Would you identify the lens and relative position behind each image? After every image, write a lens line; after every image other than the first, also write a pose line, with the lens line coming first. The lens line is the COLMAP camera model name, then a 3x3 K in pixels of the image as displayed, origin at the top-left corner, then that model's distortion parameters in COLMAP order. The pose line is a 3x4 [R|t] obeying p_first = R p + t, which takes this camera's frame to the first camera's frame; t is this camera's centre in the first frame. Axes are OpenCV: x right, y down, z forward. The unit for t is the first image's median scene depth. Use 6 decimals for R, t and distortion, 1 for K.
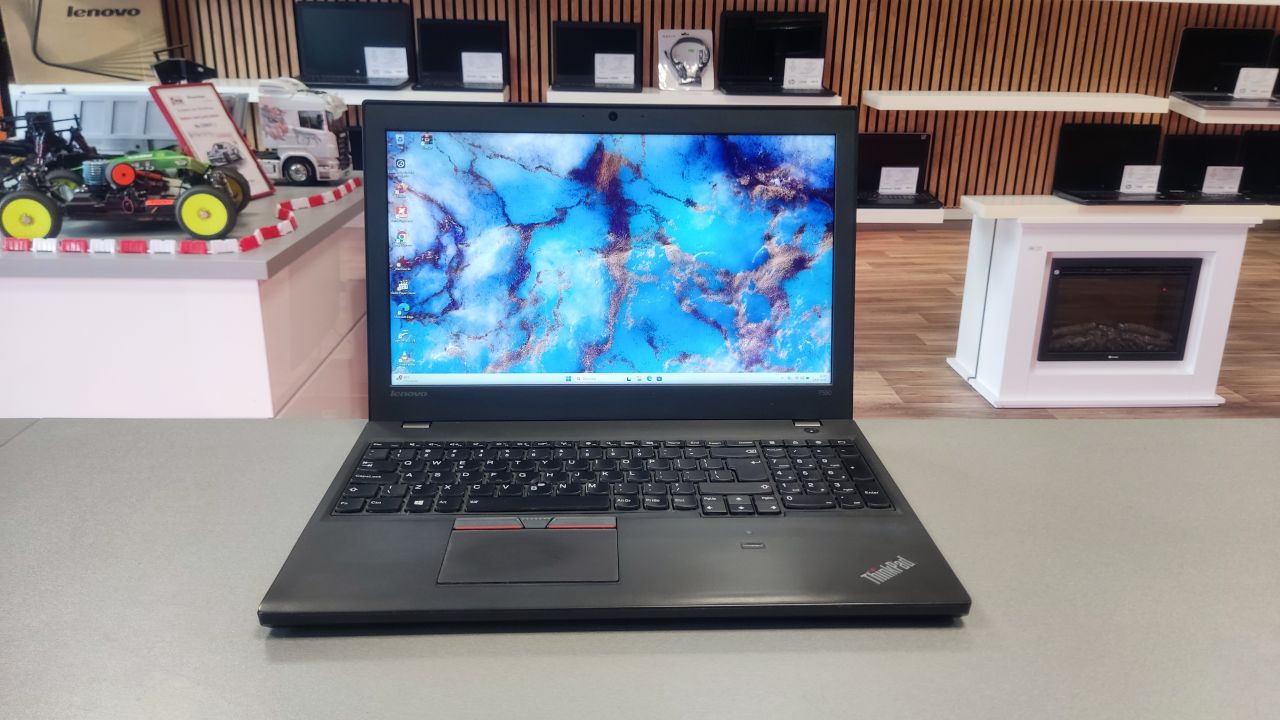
lens RADIAL K [[979.9, 0, 649.4], [0, 979.9, 355.0], [0, 0, 1]] dist [0.074689, -0.126378]
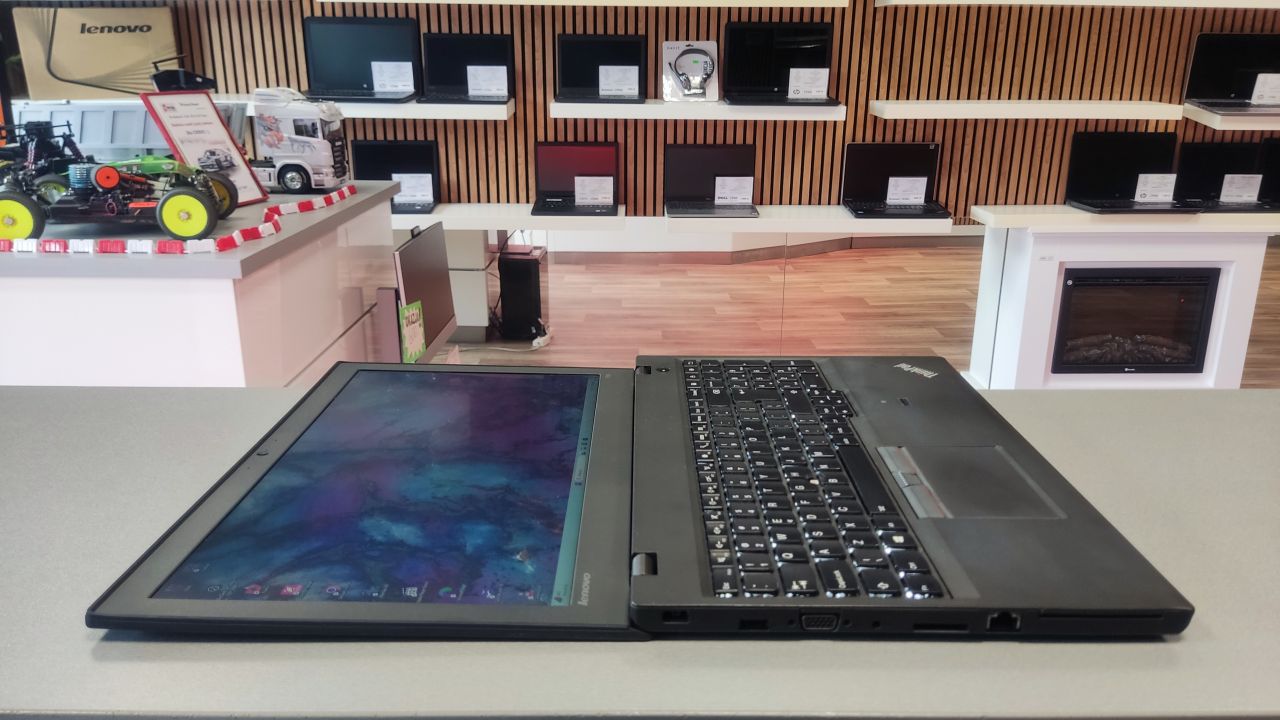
lens RADIAL K [[979.9, 0, 653.3], [0, 979.9, 357.1], [0, 0, 1]] dist [0.074689, -0.126378]
pose [[0.999520, -0.001015, -0.030955, 0.057687], [0.000288, 0.999724, -0.023499, 0.025846], [0.030971, 0.023479, 0.999244, 0.017627]]
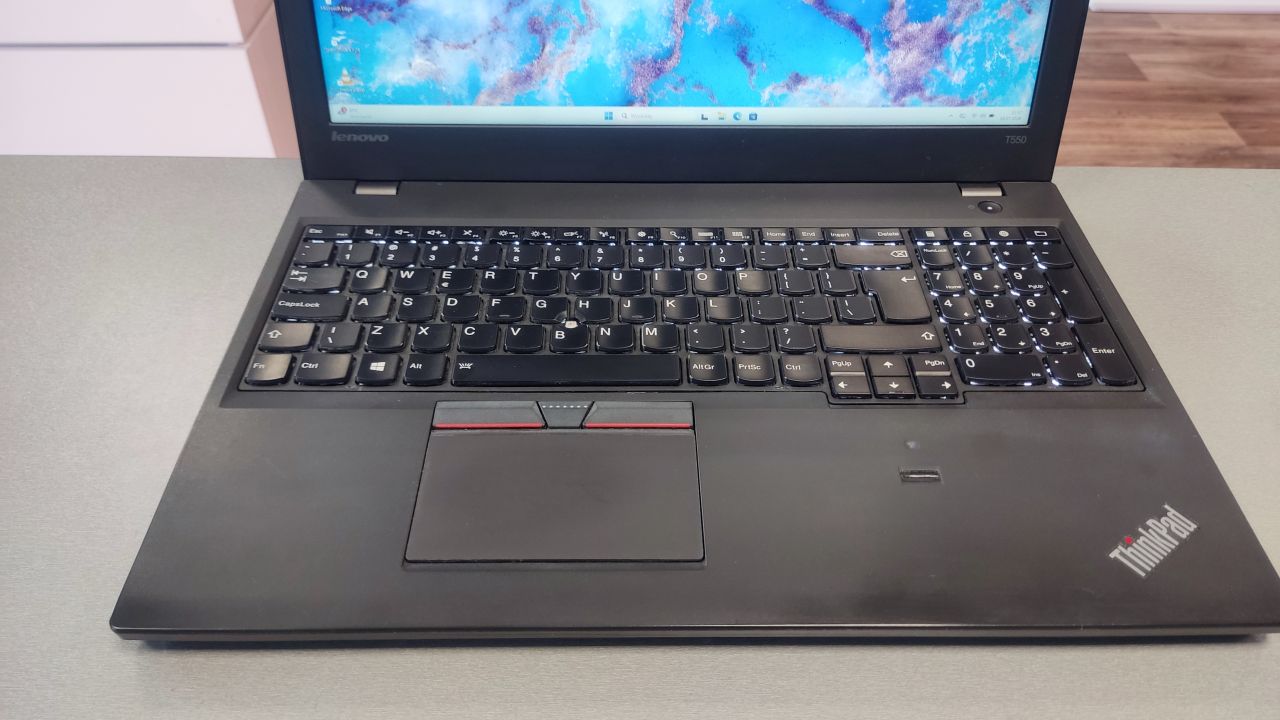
lens RADIAL K [[979.9, 0, 638.0], [0, 979.9, 374.0], [0, 0, 1]] dist [0.074689, -0.126378]
pose [[0.999236, 0.023920, -0.030915, -0.016304], [-0.008689, 0.907037, 0.420962, -0.037050], [0.038111, -0.420372, 0.906551, 0.145146]]
